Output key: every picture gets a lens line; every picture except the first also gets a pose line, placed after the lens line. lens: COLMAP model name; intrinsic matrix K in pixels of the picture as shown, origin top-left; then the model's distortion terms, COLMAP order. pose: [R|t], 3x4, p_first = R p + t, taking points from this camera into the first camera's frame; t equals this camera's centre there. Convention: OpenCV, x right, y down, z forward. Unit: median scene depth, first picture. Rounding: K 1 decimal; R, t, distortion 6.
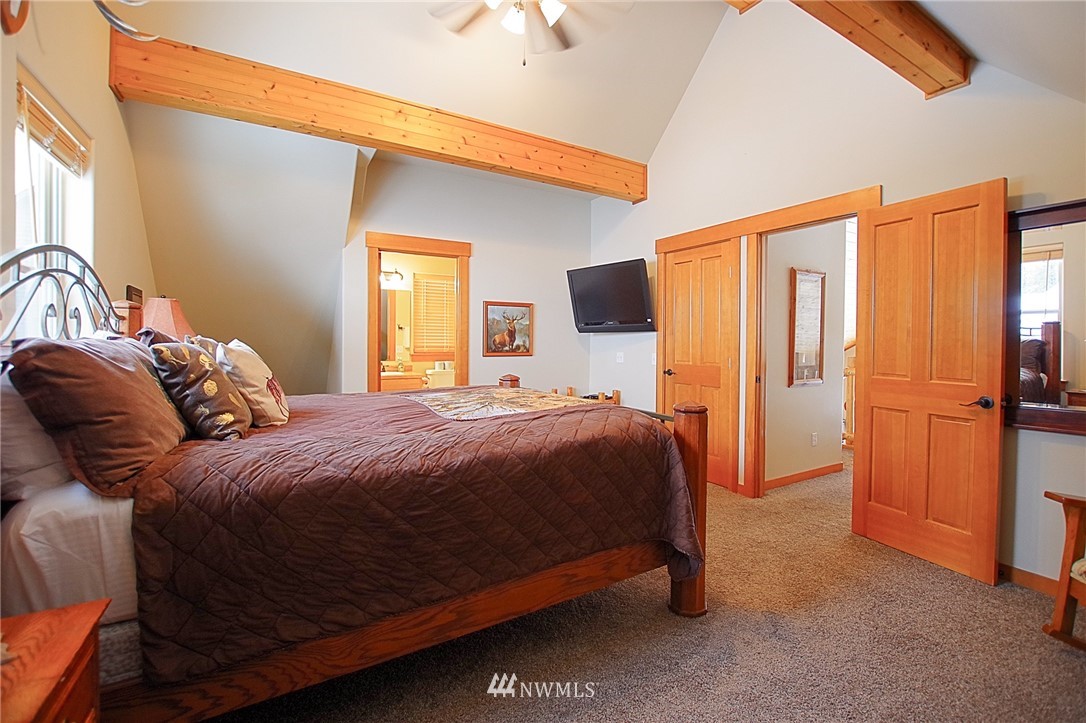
lens RADIAL K [[474.5, 0, 546.2], [0, 474.5, 342.9], [0, 0, 1]] dist [0.000261, 0.000001]
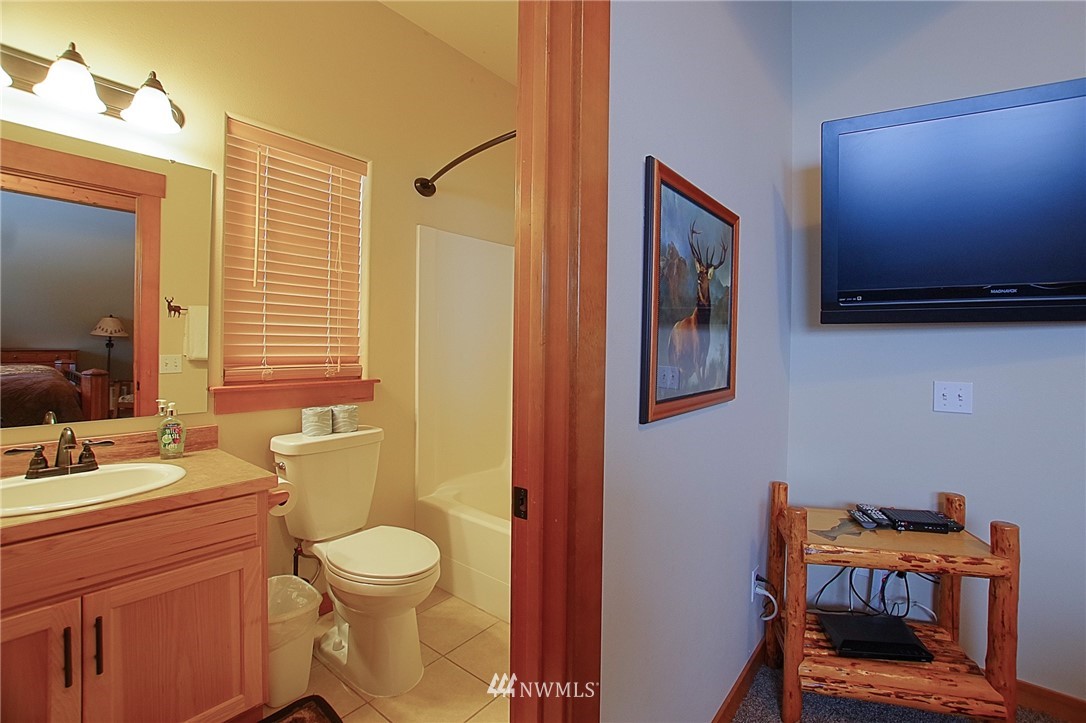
lens RADIAL K [[474.5, 0, 546.2], [0, 474.5, 342.9], [0, 0, 1]] dist [0.000261, 0.000001]
pose [[0.939799, 0.002586, 0.341719, -0.189060], [-0.003587, 0.999991, 0.002297, -0.006296], [-0.341710, -0.003384, 0.939800, 0.643867]]
